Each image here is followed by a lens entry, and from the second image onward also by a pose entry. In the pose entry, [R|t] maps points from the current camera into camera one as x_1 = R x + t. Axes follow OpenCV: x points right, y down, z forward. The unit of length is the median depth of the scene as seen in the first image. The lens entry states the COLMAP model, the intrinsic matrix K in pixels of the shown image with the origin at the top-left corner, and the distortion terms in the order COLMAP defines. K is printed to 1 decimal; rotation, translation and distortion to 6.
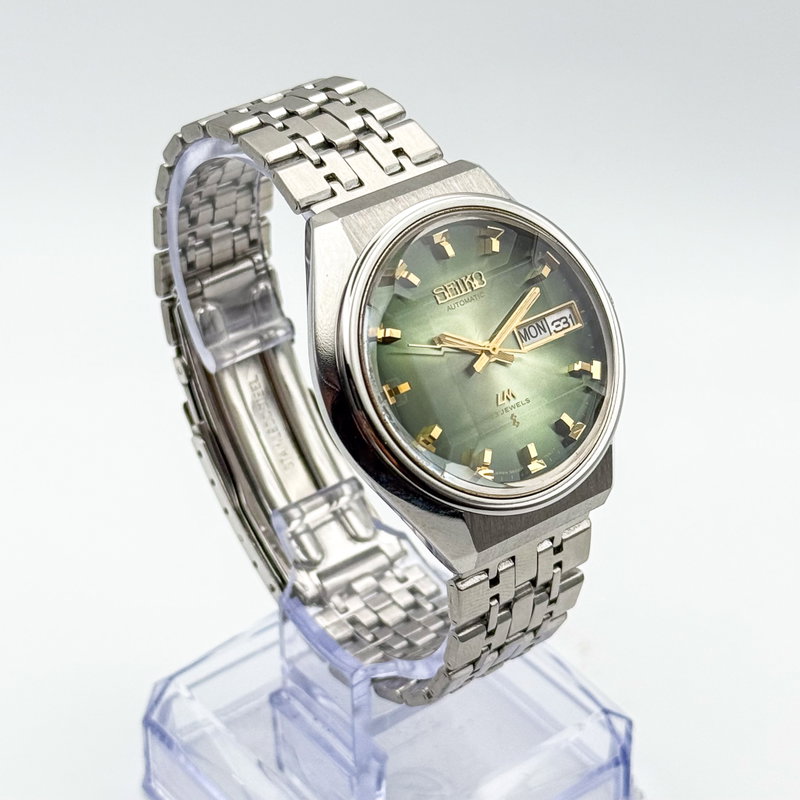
lens RADIAL K [[2379.8, 0, 400.9], [0, 2379.8, 396.7], [0, 0, 1]] dist [-0.081836, 0.000000]
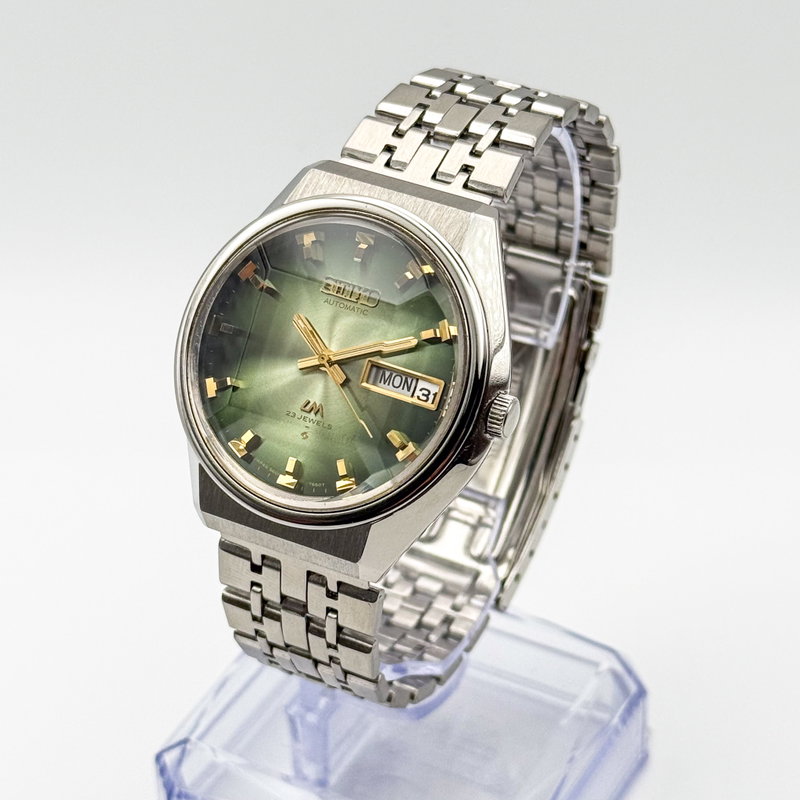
lens RADIAL K [[2379.8, 0, 399.6], [0, 2379.8, 399.7], [0, 0, 1]] dist [-0.081836, 0.000000]
pose [[0.390537, 0.516069, -0.762334, 0.697926], [-0.509314, 0.810940, 0.288056, -0.263096], [0.766864, 0.275771, 0.579543, 0.409488]]
